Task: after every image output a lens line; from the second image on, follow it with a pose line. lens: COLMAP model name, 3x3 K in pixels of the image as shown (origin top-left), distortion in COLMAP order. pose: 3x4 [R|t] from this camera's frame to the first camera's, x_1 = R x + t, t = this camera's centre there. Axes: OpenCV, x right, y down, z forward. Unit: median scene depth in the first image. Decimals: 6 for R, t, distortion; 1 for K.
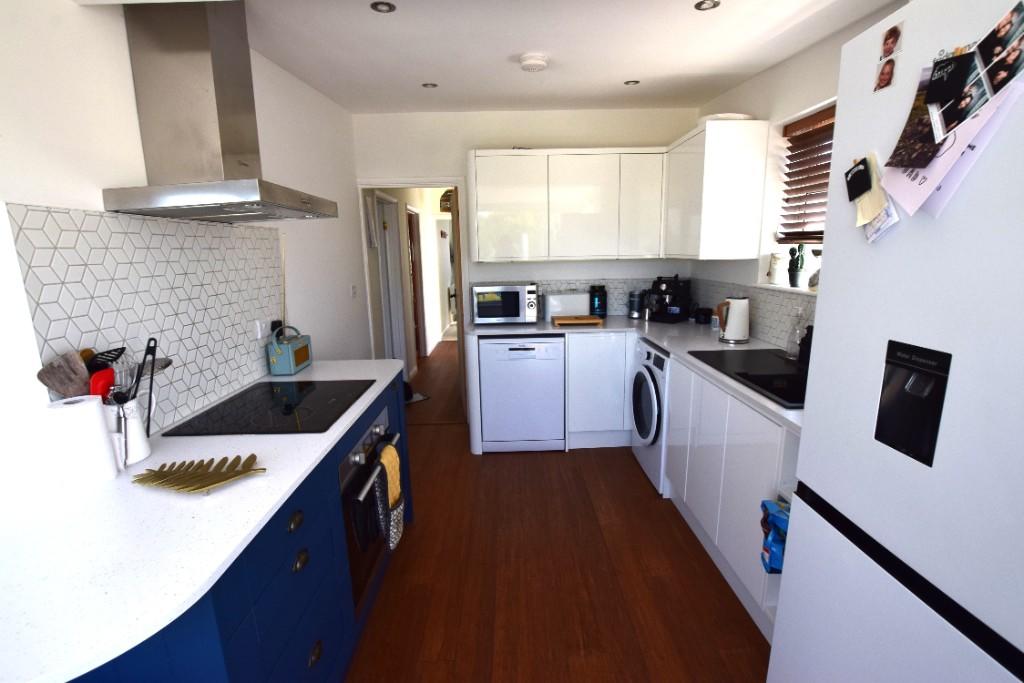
lens RADIAL K [[454.7, 0, 512.0], [0, 454.7, 341.5], [0, 0, 1]] dist [-0.039654, 0.008994]
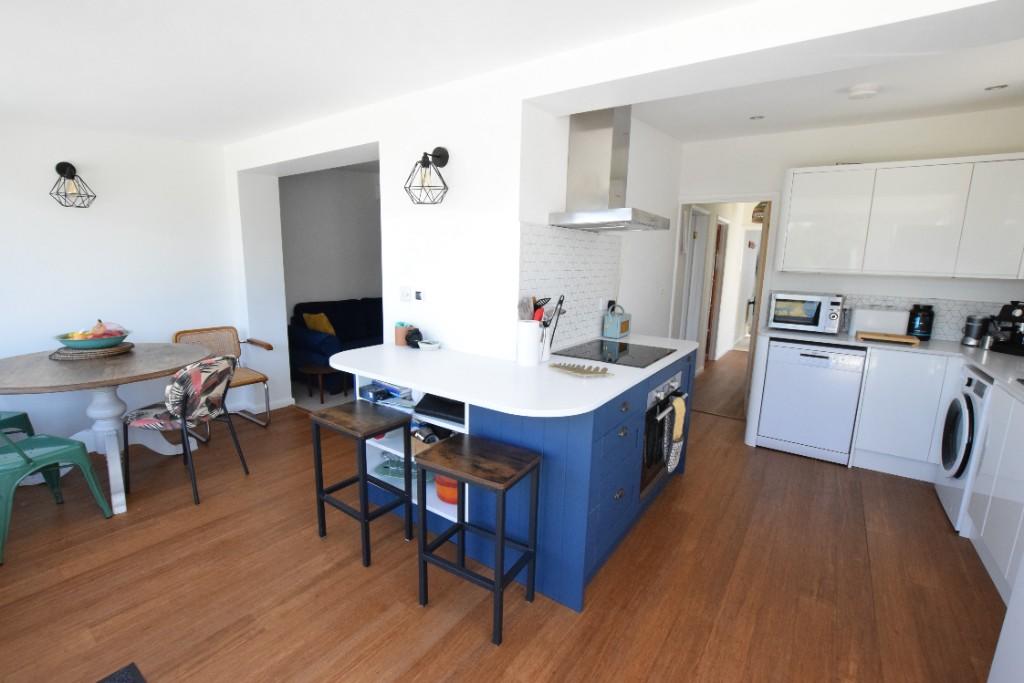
lens RADIAL K [[454.7, 0, 512.0], [0, 454.7, 341.5], [0, 0, 1]] dist [-0.039654, 0.008994]
pose [[0.809034, 0.145460, -0.569479, 0.039955], [-0.154371, 0.987465, 0.032917, 0.056344], [0.567128, 0.061280, 0.821347, -0.236466]]
